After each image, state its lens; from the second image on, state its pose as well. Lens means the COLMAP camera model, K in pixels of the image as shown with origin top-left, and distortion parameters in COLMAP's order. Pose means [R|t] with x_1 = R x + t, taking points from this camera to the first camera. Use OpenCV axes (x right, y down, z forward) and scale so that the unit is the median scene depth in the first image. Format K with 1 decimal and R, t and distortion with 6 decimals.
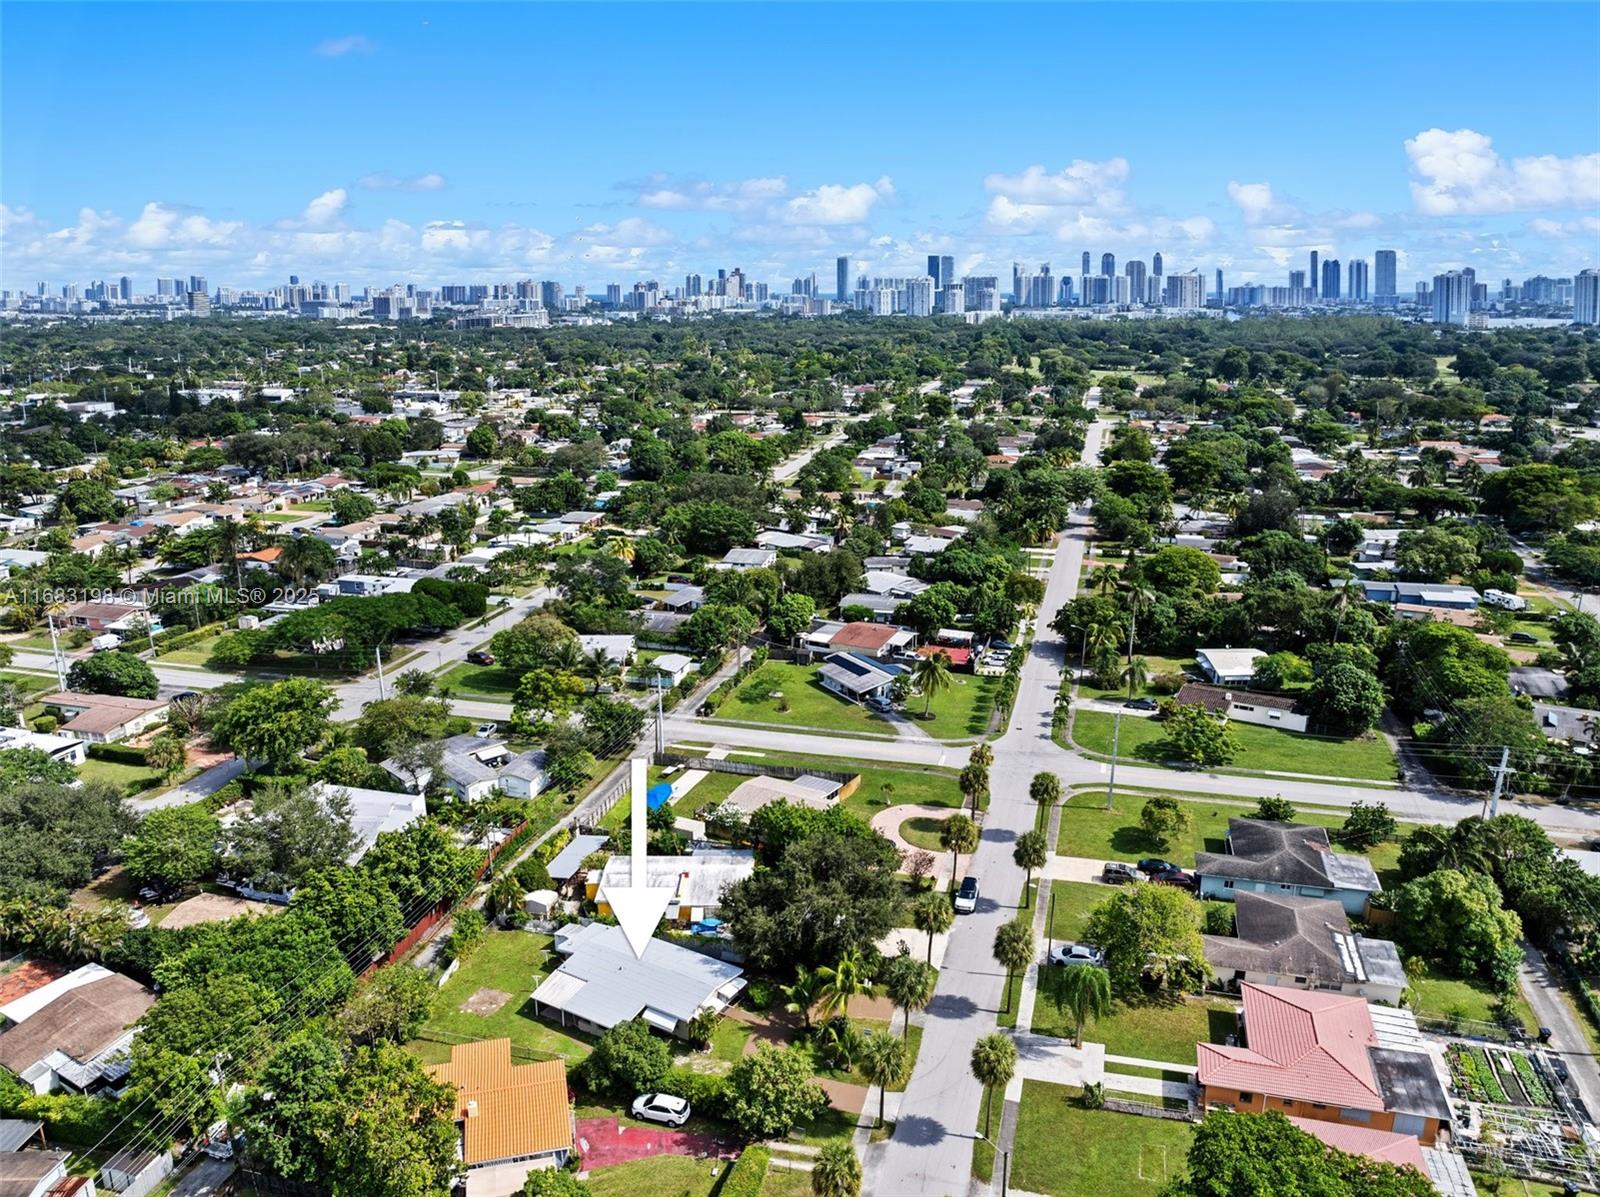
lens RADIAL K [[1114.4, 0, 802.4], [0, 1114.4, 597.6], [0, 0, 1]] dist [-0.008987, -0.002559]
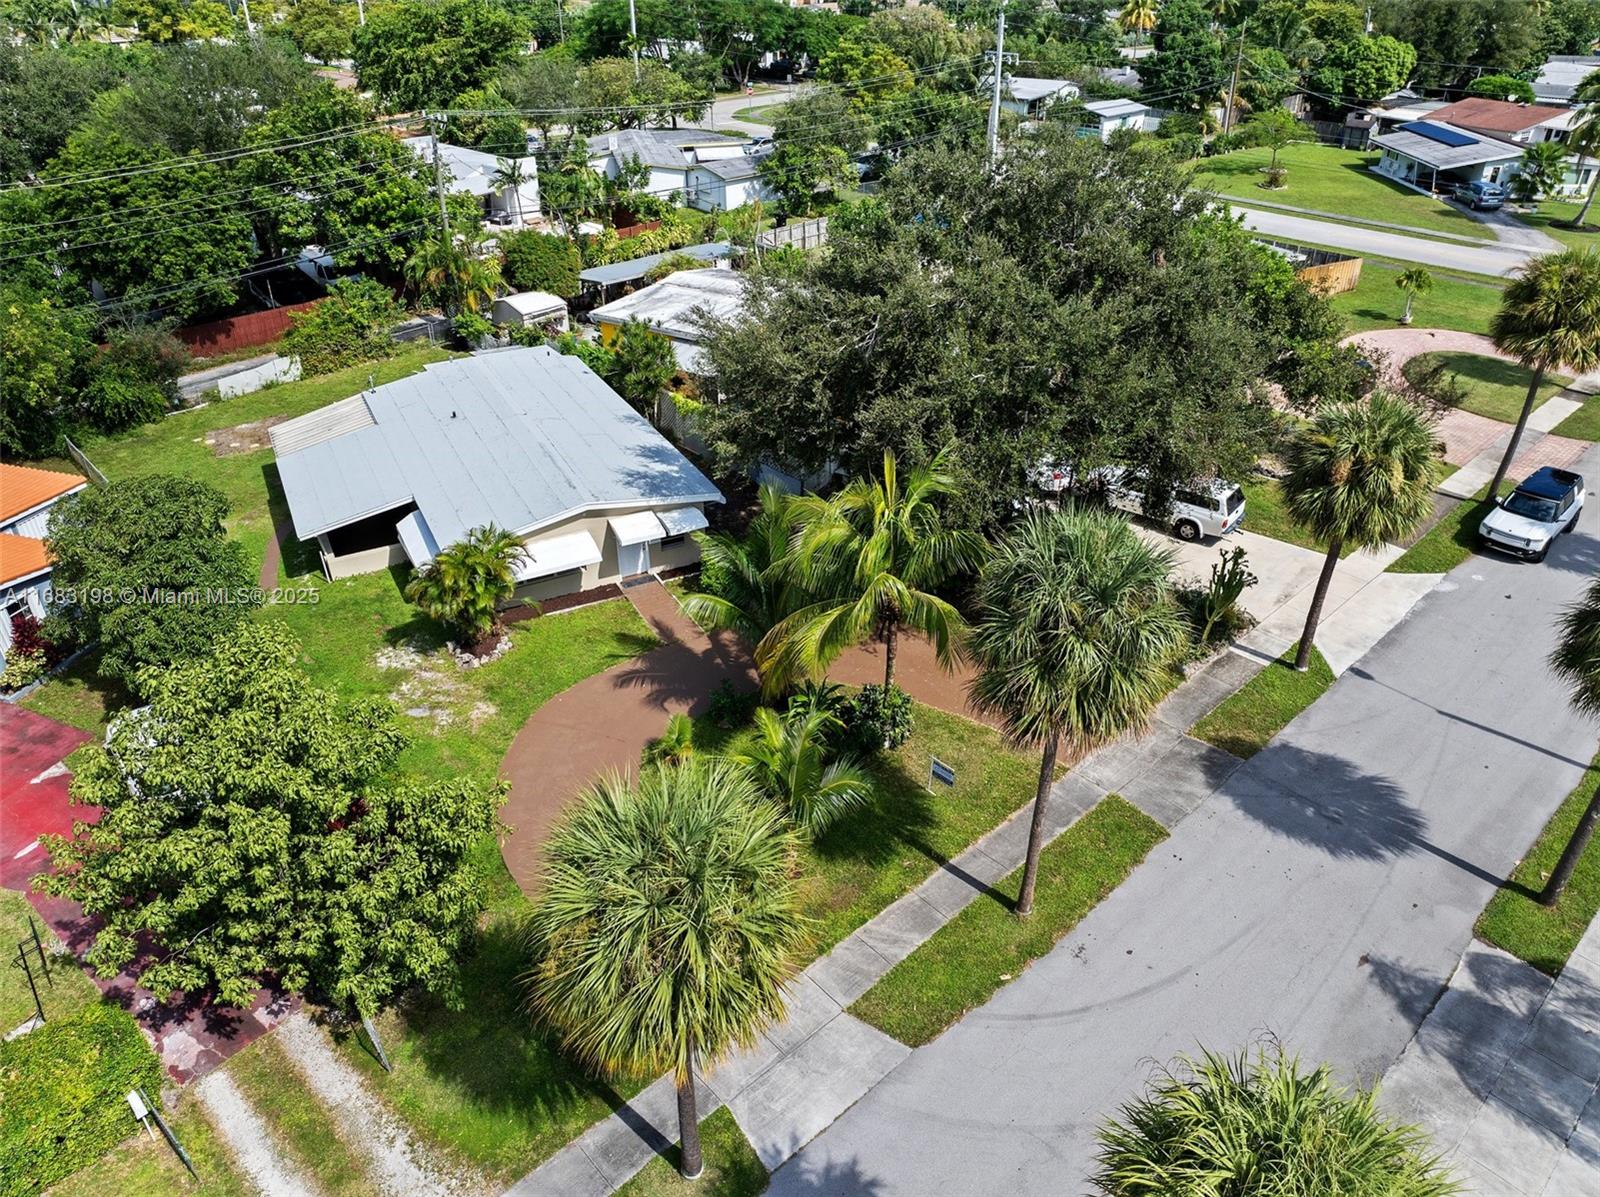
lens RADIAL K [[1114.4, 0, 797.9], [0, 1114.4, 594.5], [0, 0, 1]] dist [-0.008987, -0.002559]
pose [[0.859471, 0.275559, -0.430554, 0.110298], [-0.132062, 0.933368, 0.333743, 0.212403], [0.493831, -0.229982, 0.838594, 0.619537]]
